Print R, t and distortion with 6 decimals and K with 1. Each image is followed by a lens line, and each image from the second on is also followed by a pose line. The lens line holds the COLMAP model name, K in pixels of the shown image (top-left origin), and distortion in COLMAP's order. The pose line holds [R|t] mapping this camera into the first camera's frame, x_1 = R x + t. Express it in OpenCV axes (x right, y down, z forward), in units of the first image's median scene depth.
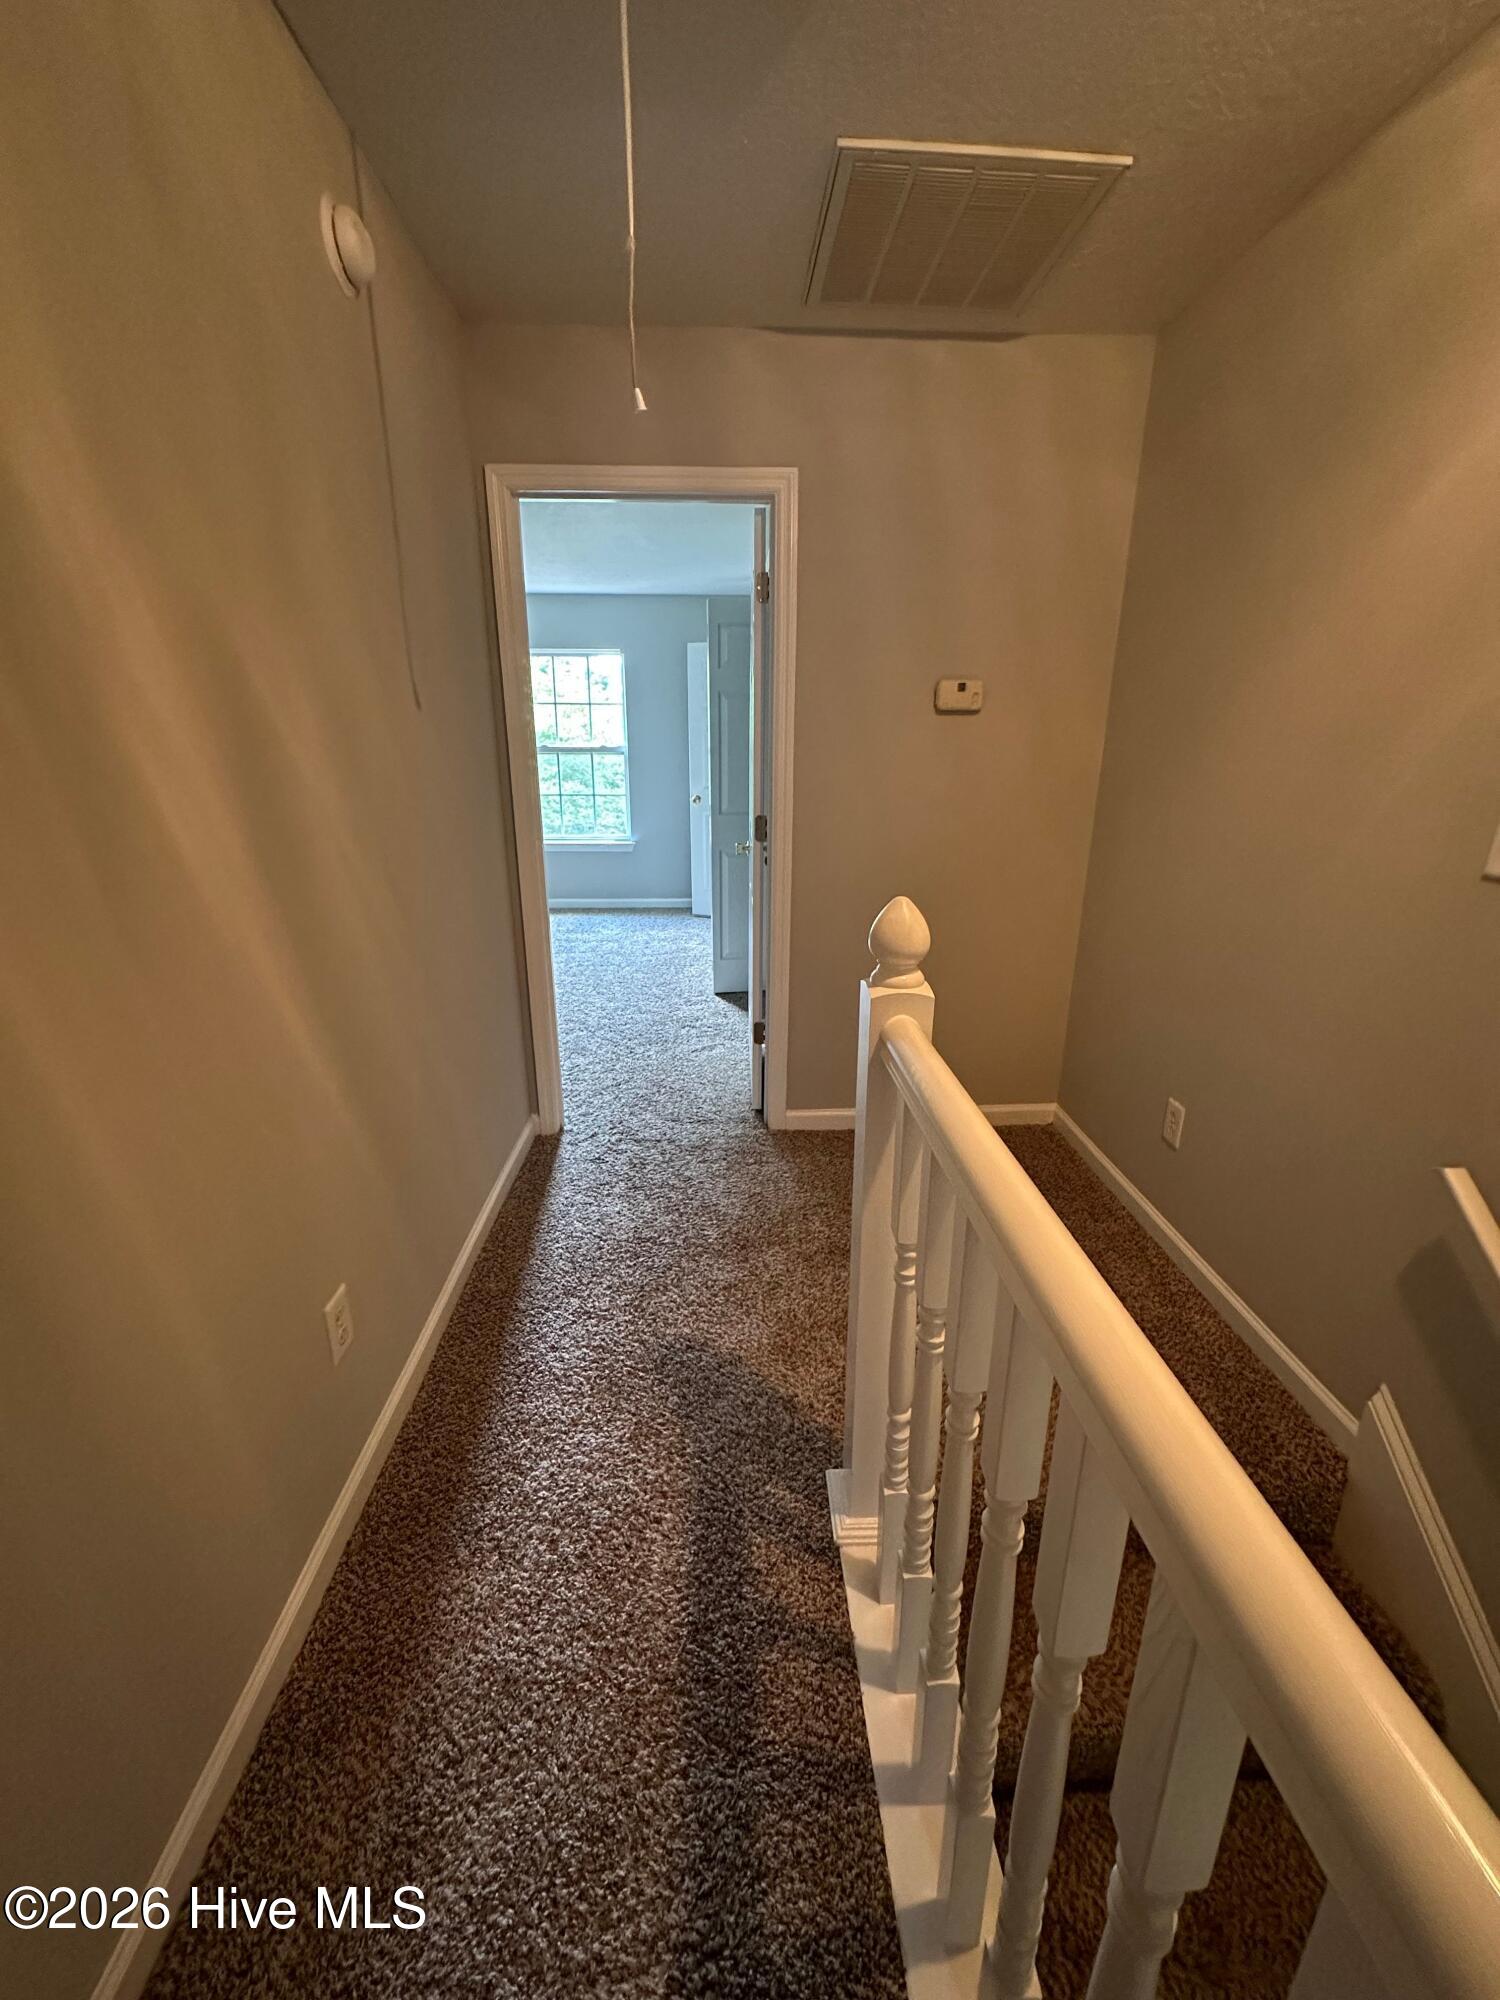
lens RADIAL K [[797.4, 0, 749.1], [0, 797.4, 993.1], [0, 0, 1]] dist [0.000523, -0.000003]
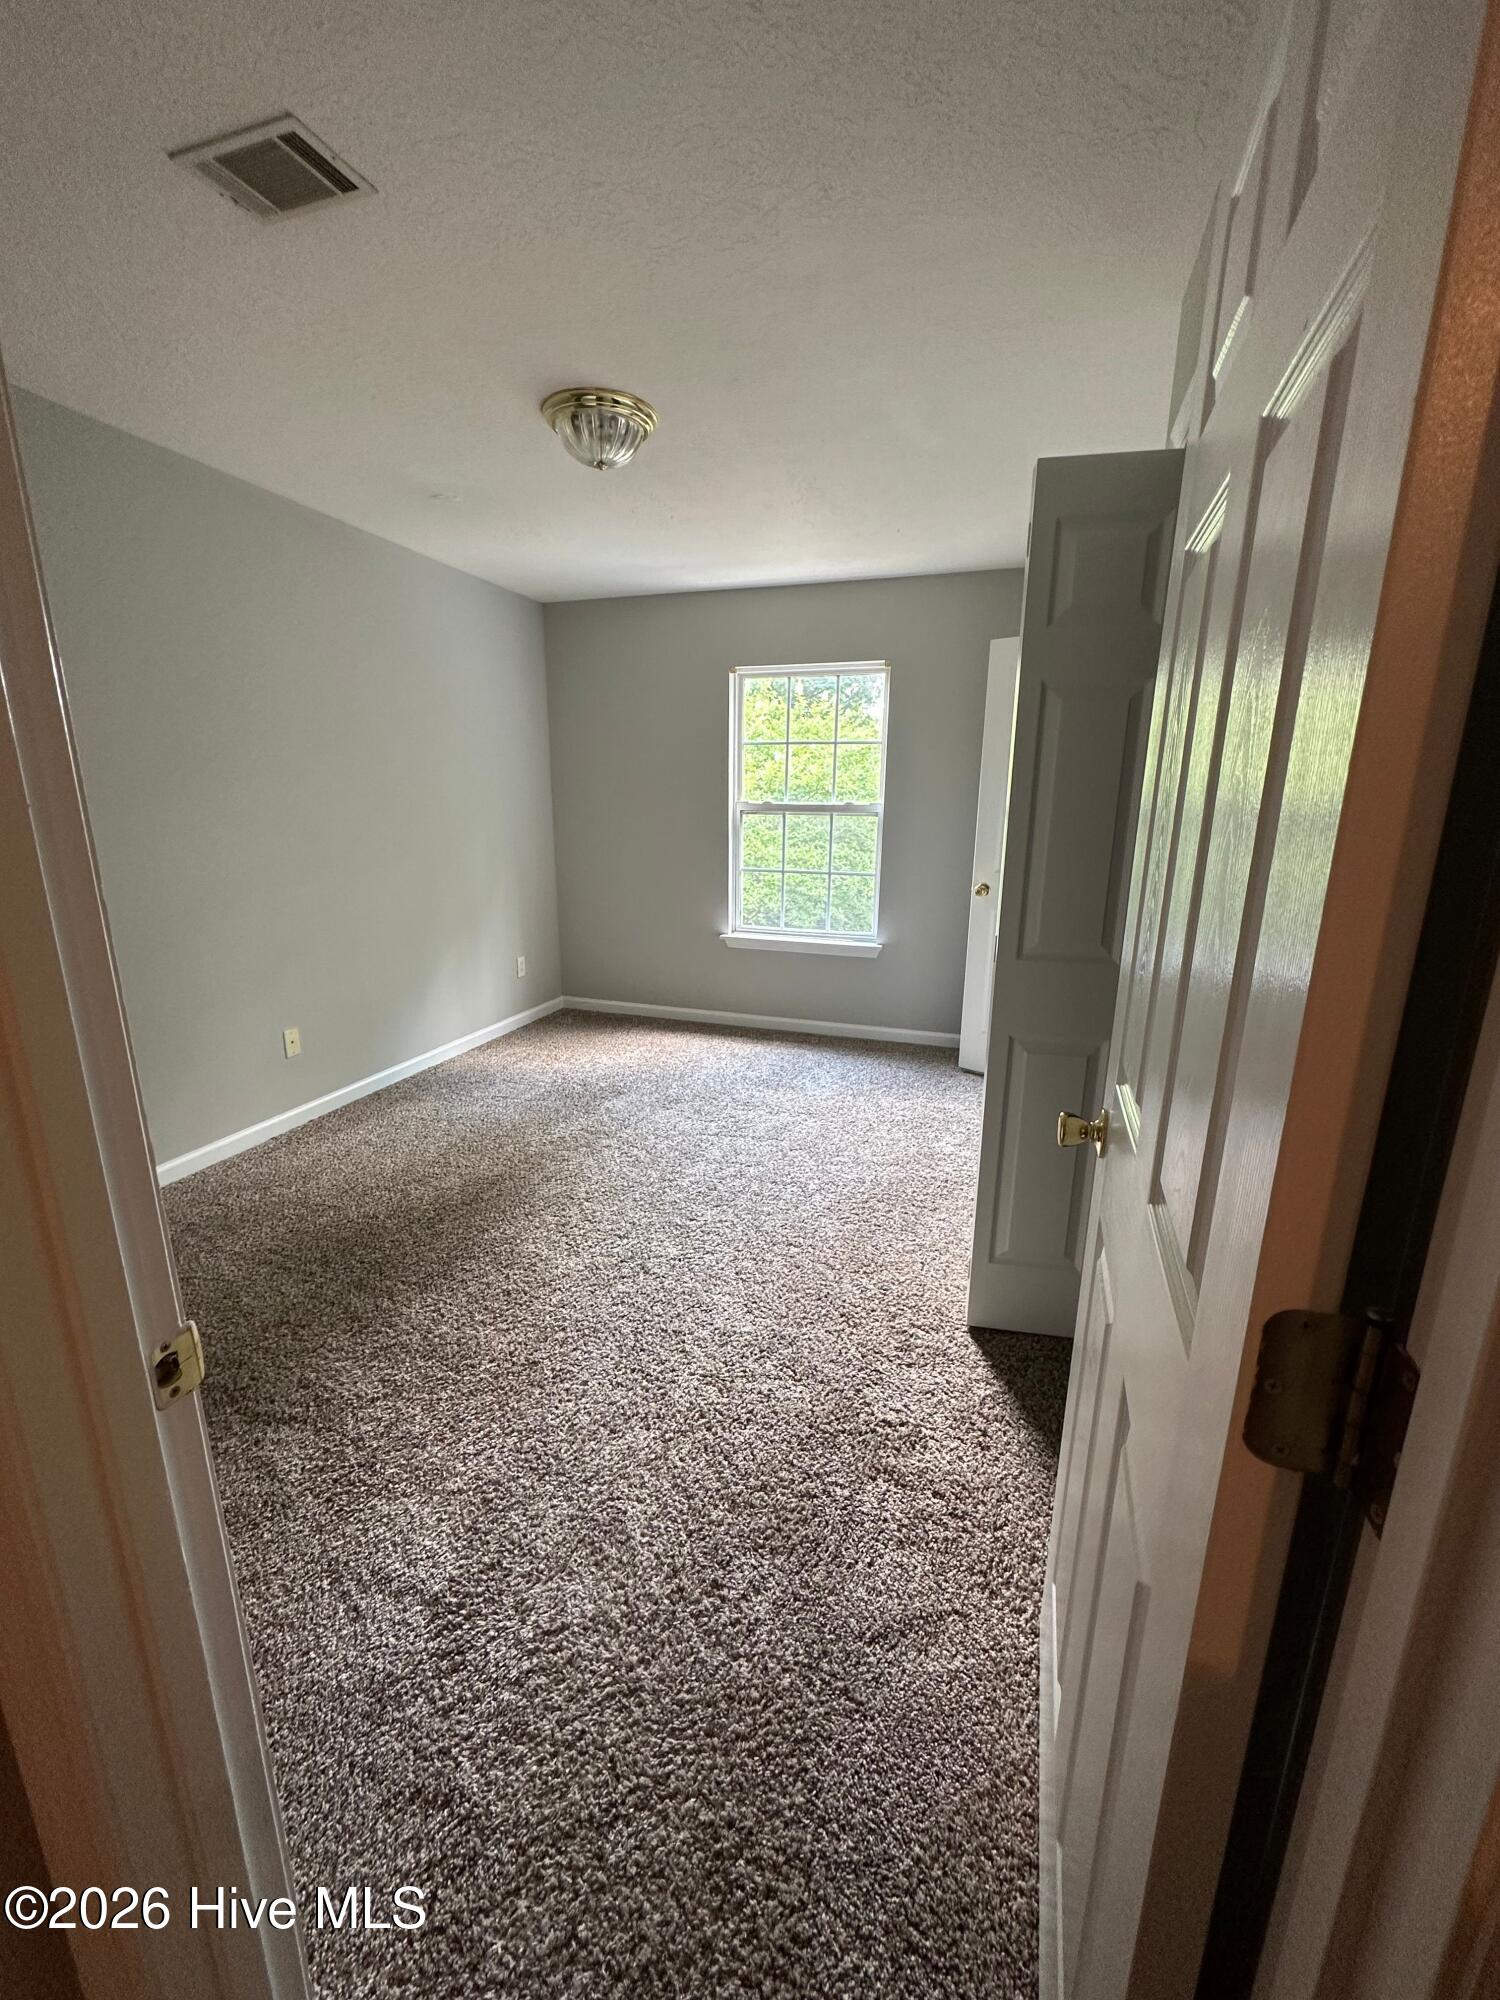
lens RADIAL K [[797.4, 0, 751.7], [0, 797.4, 996.1], [0, 0, 1]] dist [0.000523, -0.000003]
pose [[0.937349, 0.091466, -0.336170, -0.016002], [-0.112225, 0.992760, -0.042807, -0.113464], [0.329821, 0.077851, 0.940828, 0.361326]]
